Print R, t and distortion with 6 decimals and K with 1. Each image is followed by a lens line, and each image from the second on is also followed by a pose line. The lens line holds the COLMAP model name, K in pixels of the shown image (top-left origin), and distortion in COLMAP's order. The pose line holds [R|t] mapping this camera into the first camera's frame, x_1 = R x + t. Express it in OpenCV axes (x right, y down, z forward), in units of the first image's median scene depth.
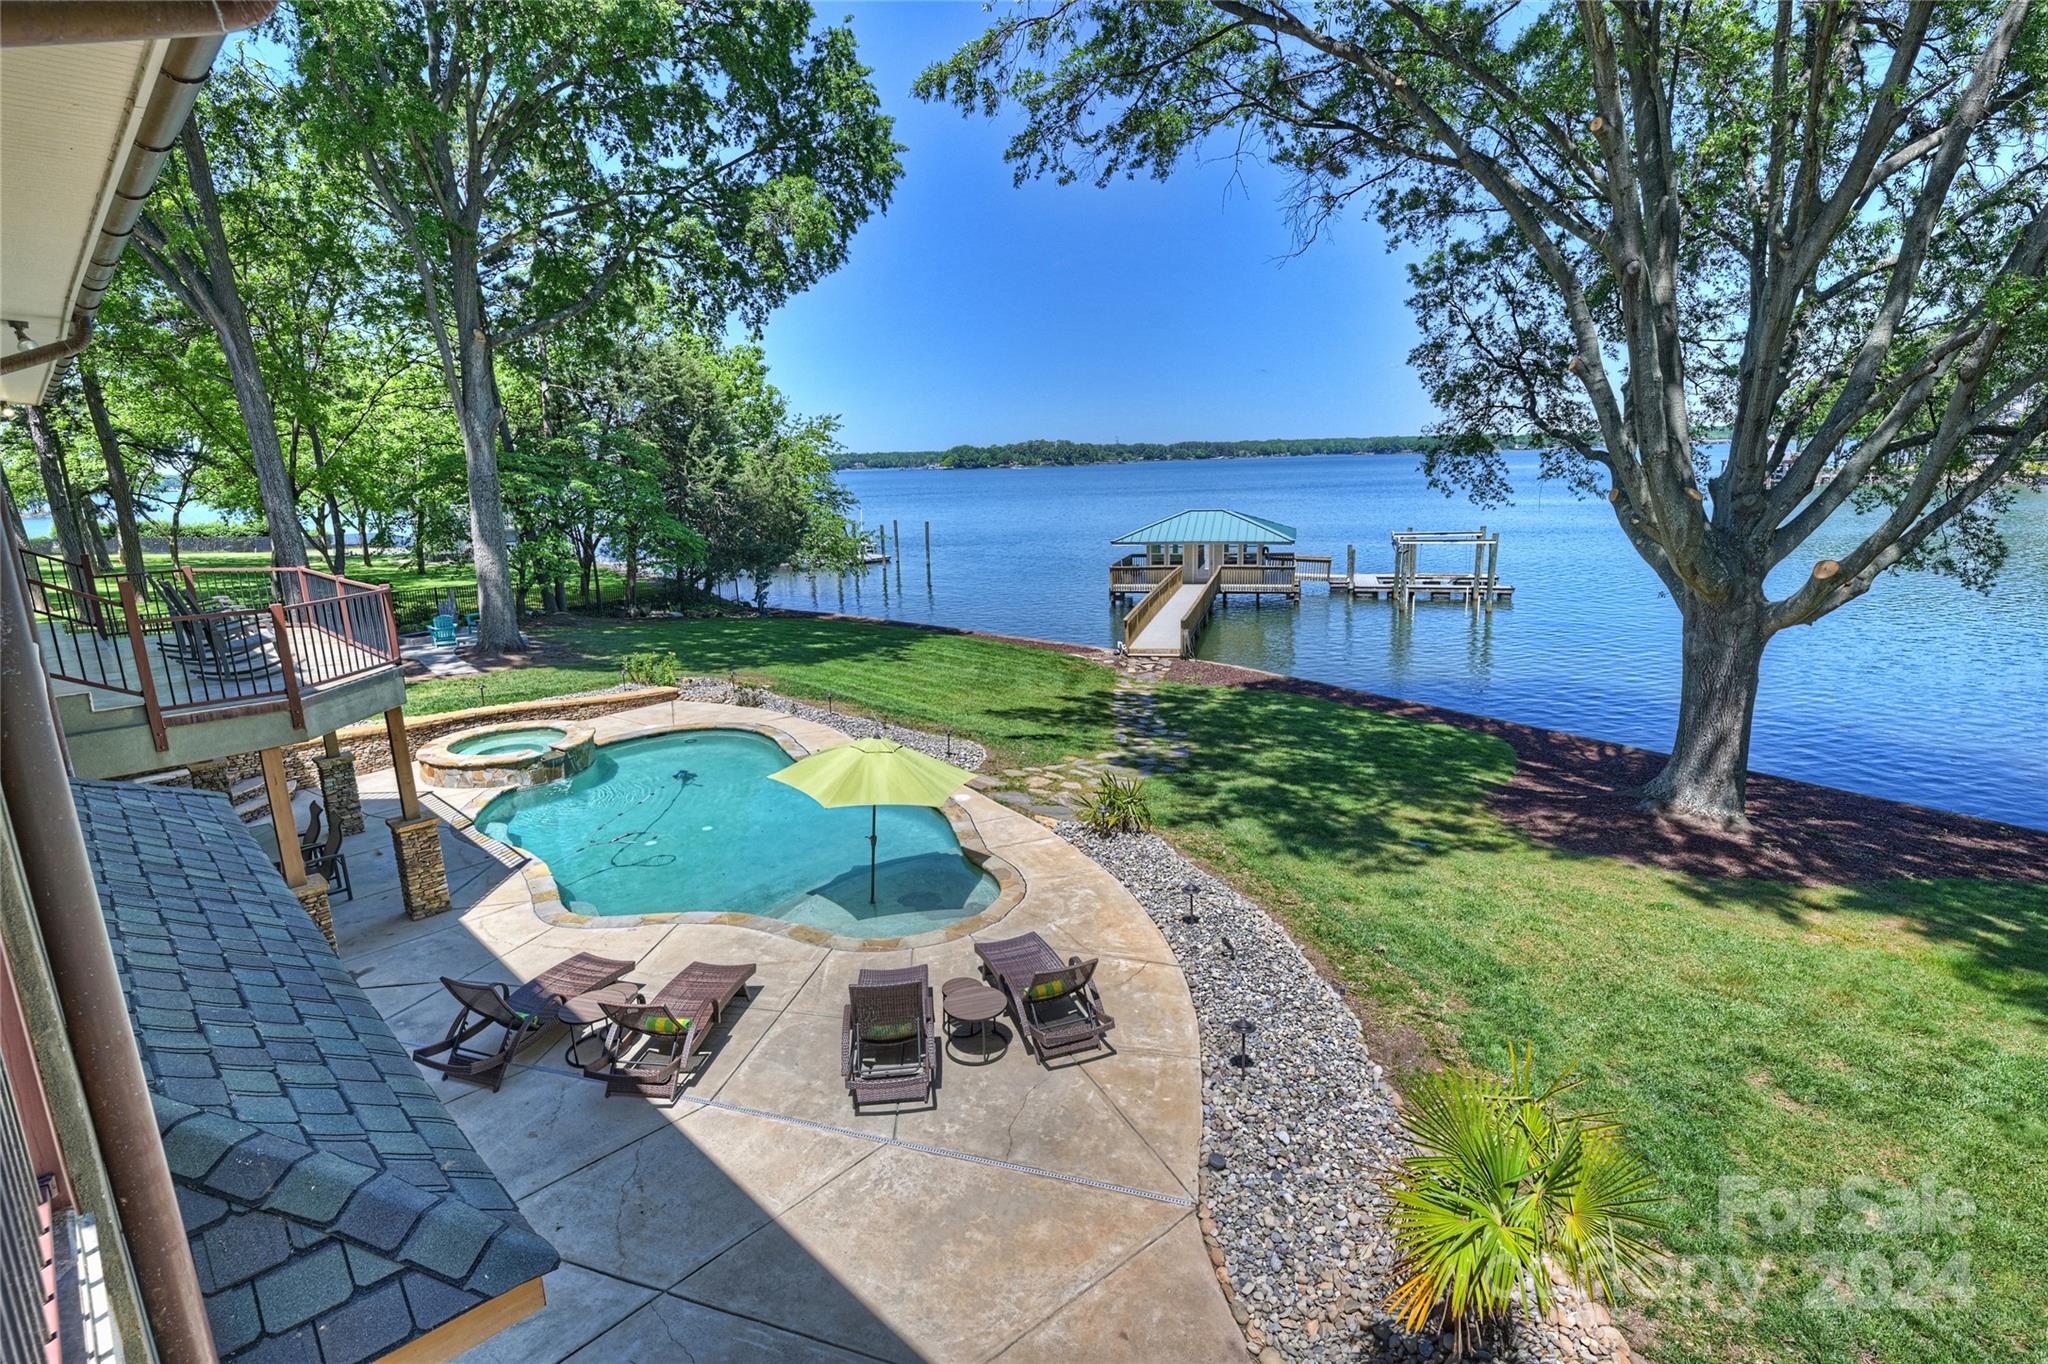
lens RADIAL K [[1001.8, 0, 1012.0], [0, 1001.8, 693.5], [0, 0, 1]] dist [-0.012627, 0.001101]
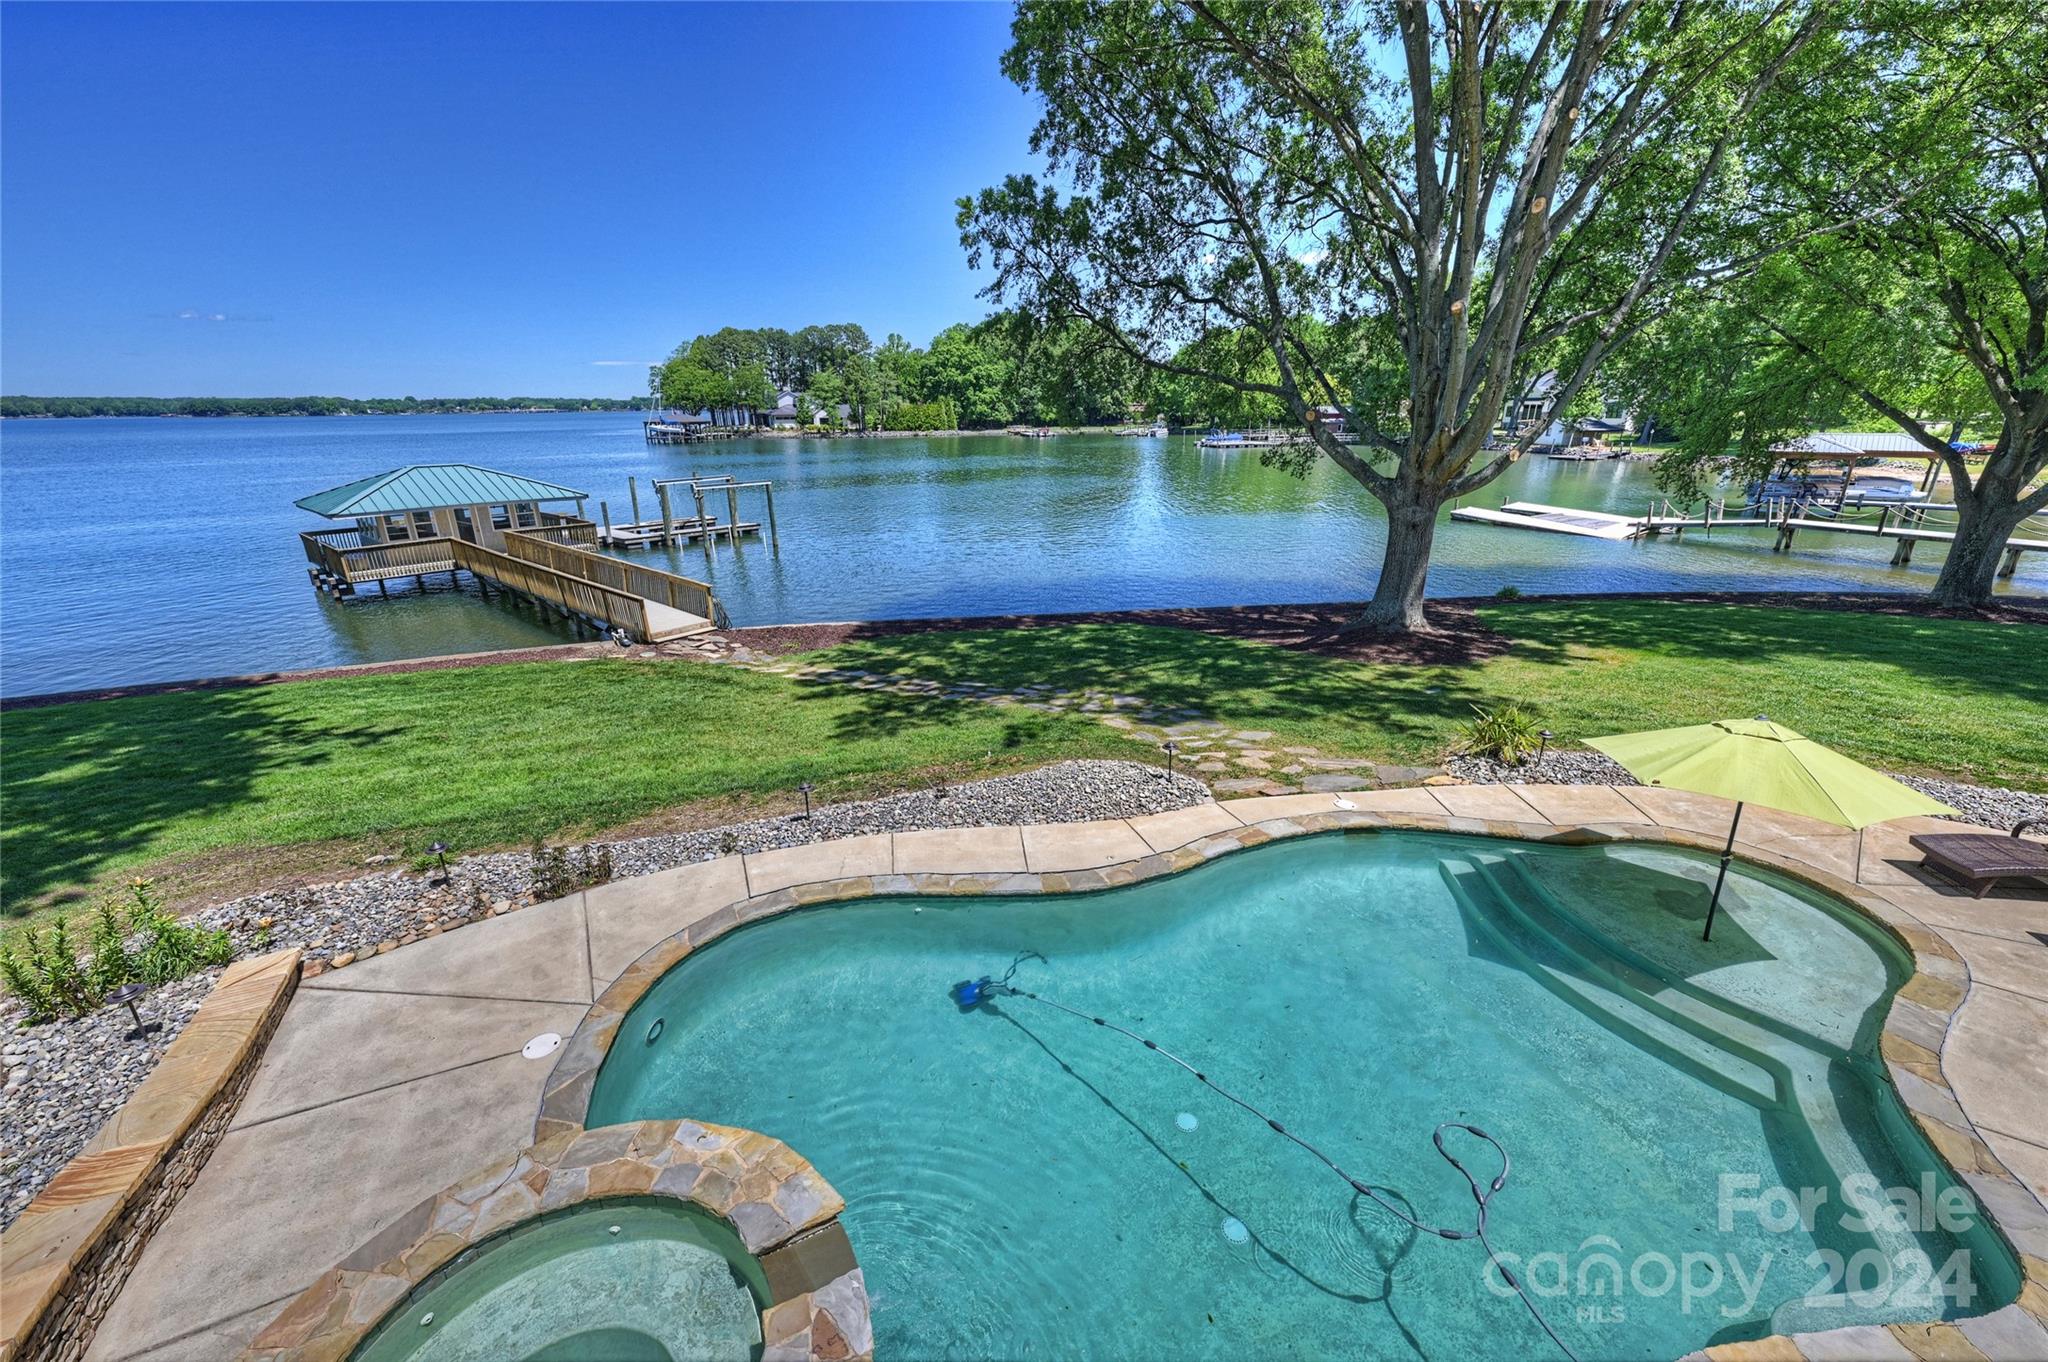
lens RADIAL K [[814.9, 0, 1030.3], [0, 814.9, 690.2], [0, 0, 1]] dist [-0.004606, 0.001570]
pose [[0.435211, -0.272084, 0.858232, -0.565256], [0.198420, 0.958791, 0.203345, -0.130556], [-0.878192, 0.081793, 0.471263, 0.768209]]
